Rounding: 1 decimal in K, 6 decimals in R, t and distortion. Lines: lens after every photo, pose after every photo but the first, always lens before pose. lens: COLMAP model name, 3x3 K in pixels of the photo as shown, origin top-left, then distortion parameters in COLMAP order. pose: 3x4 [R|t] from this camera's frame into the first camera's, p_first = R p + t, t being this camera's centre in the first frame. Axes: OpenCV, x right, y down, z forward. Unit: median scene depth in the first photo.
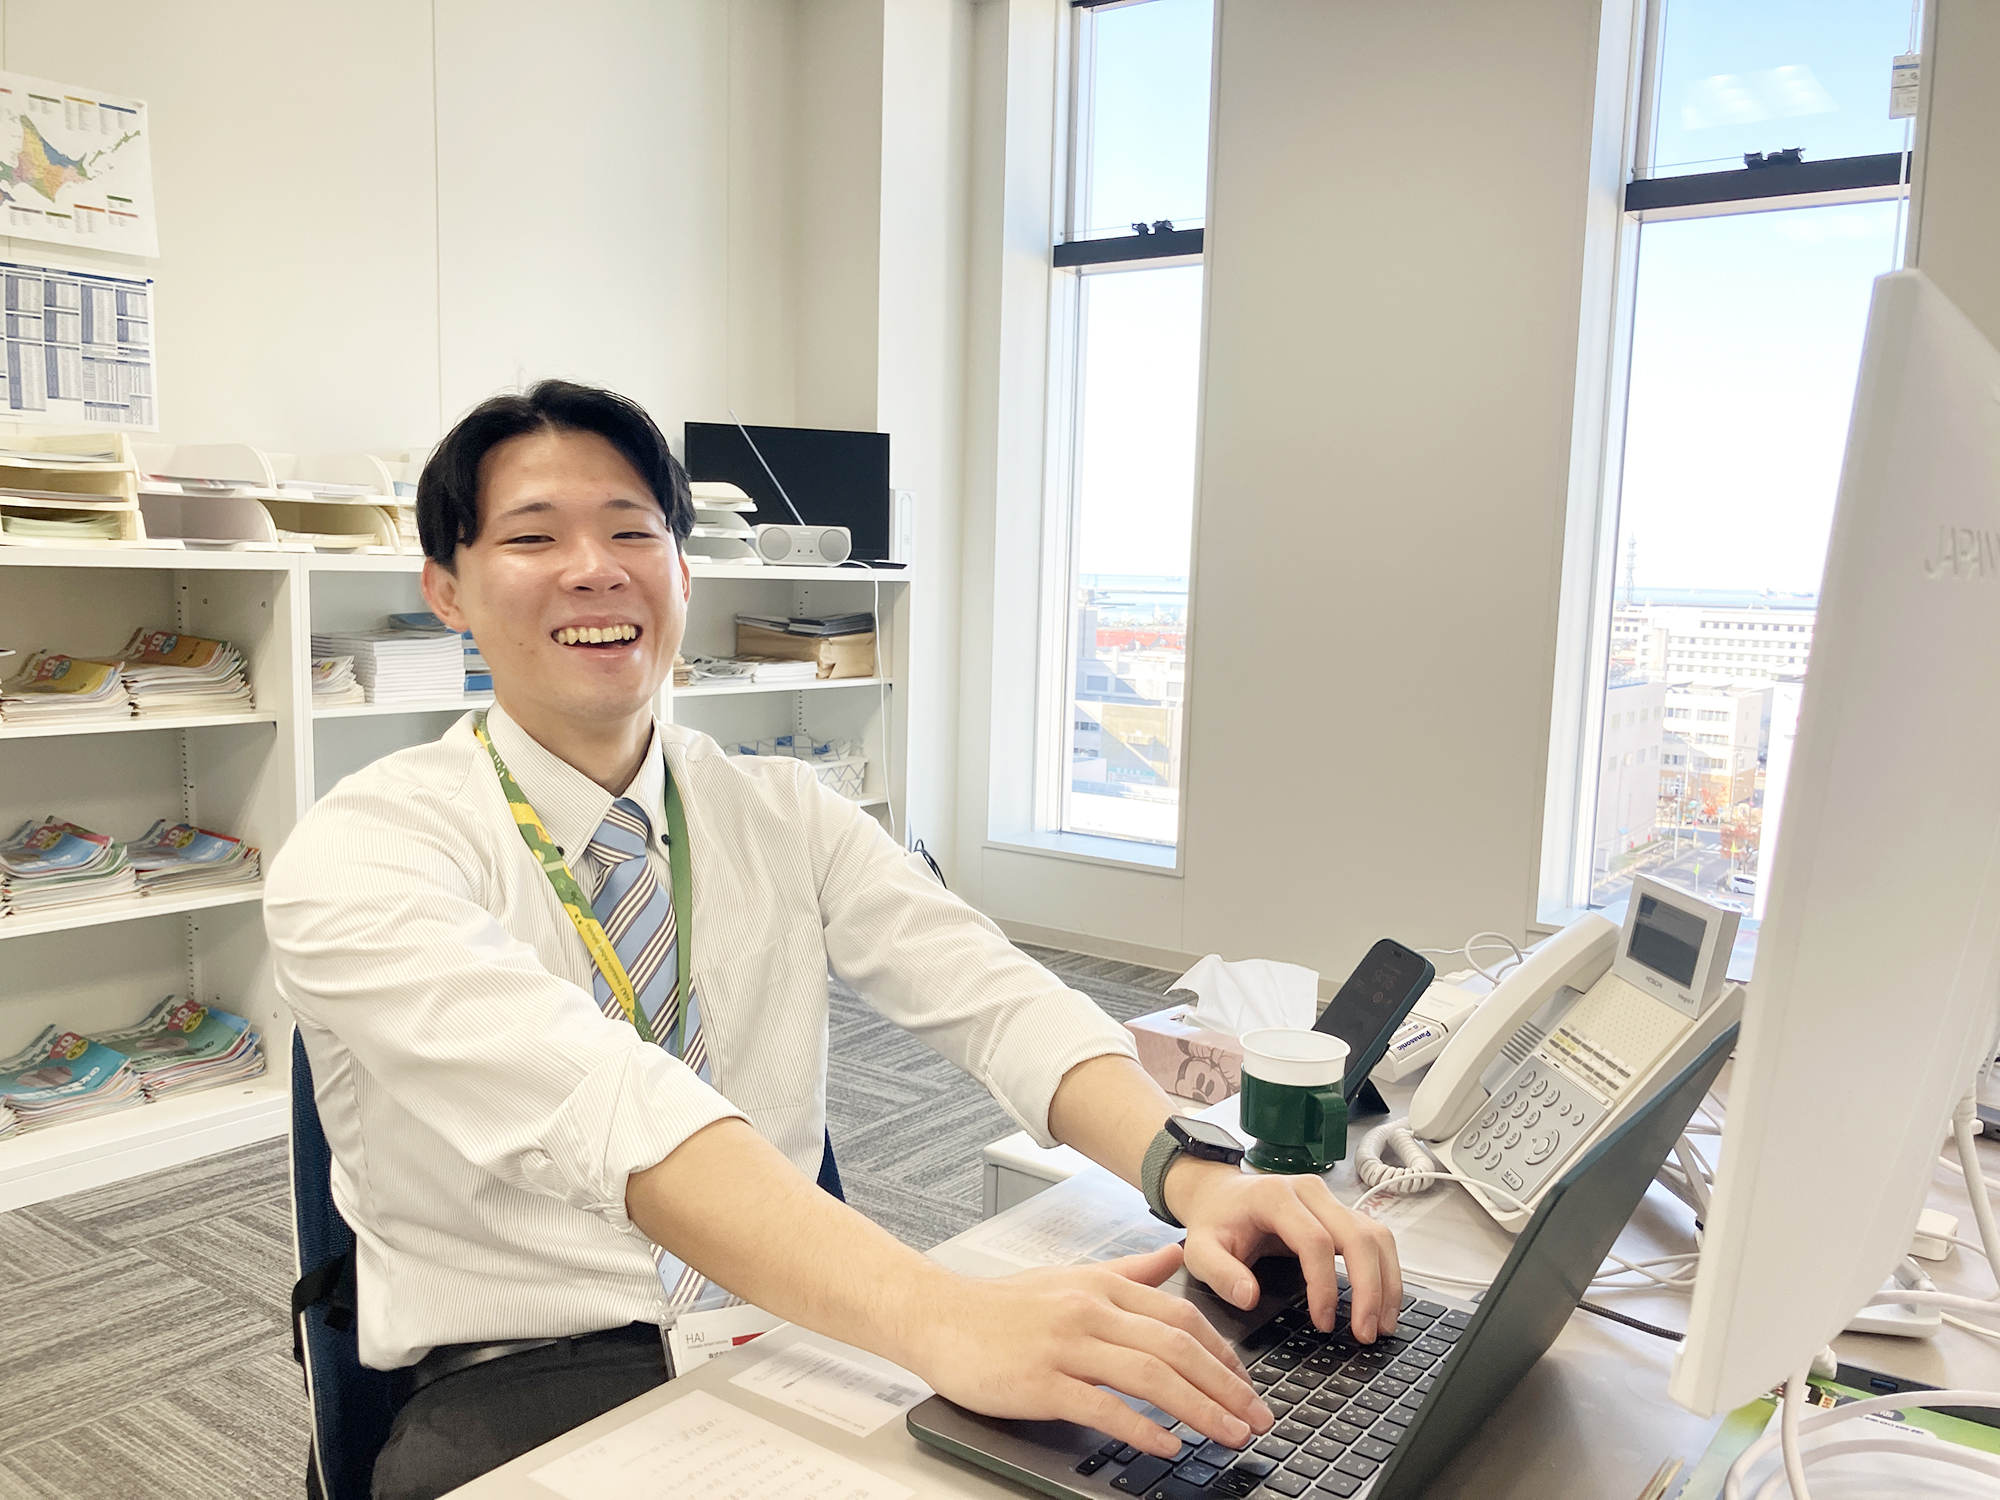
lens RADIAL K [[1646.0, 0, 1031.9], [0, 1646.0, 777.8], [0, 0, 1]] dist [0.032176, -0.053336]
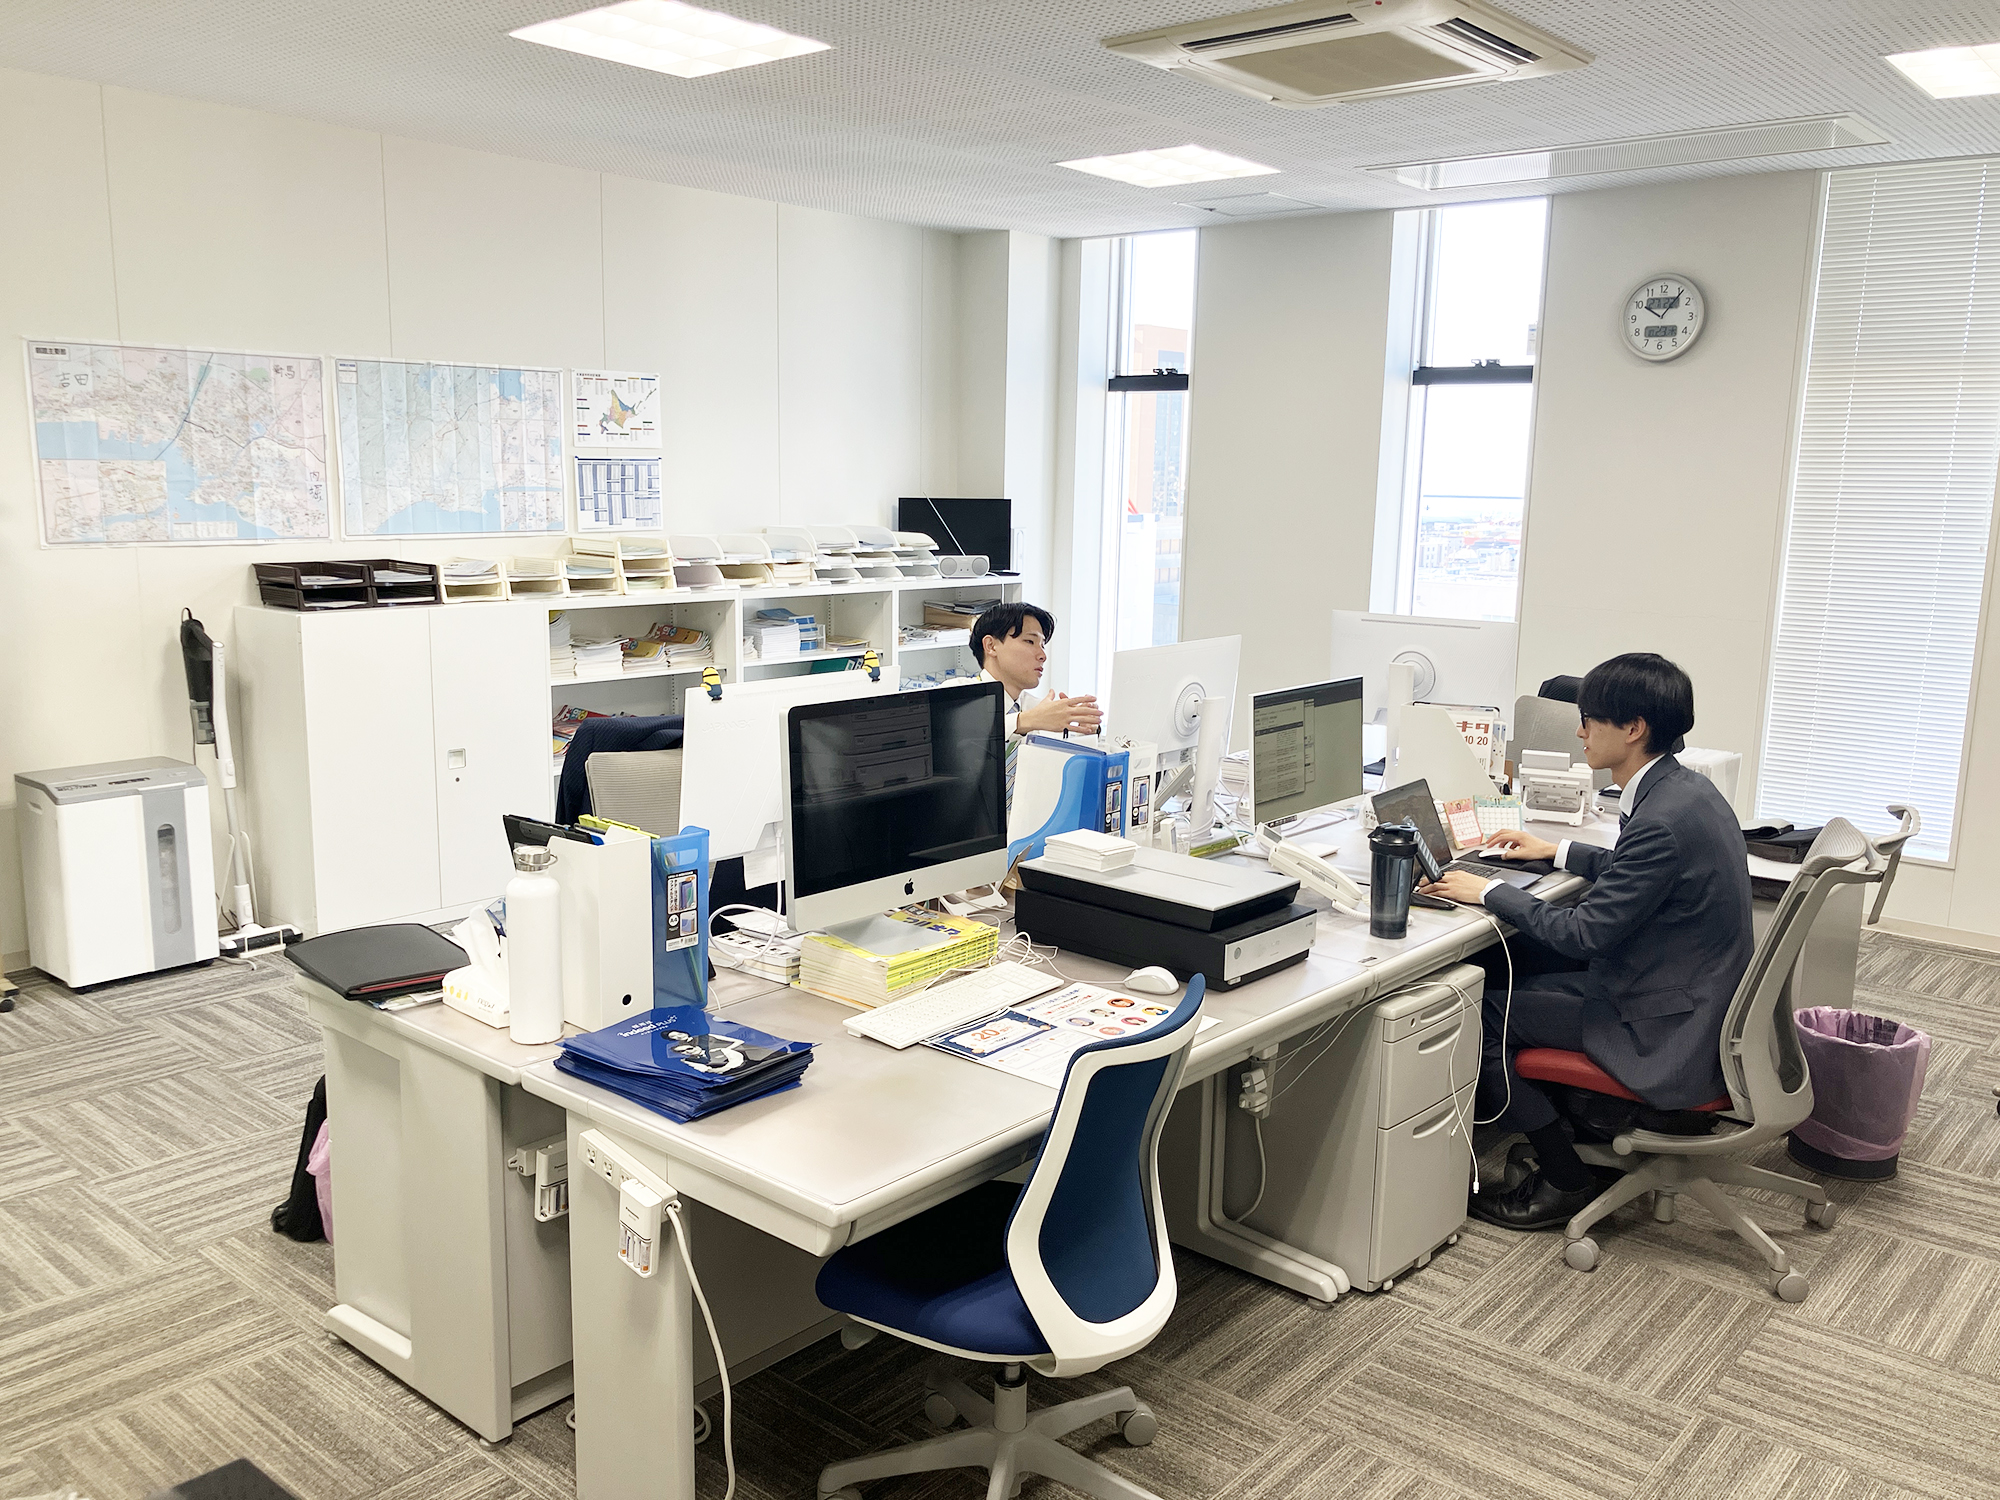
lens RADIAL K [[1646.0, 0, 1031.9], [0, 1646.0, 777.8], [0, 0, 1]] dist [0.032176, -0.053336]
pose [[0.996973, 0.008934, -0.077238, 0.109994], [-0.004516, 0.998353, 0.057187, -0.016998], [0.077621, -0.056665, 0.995371, -1.135565]]
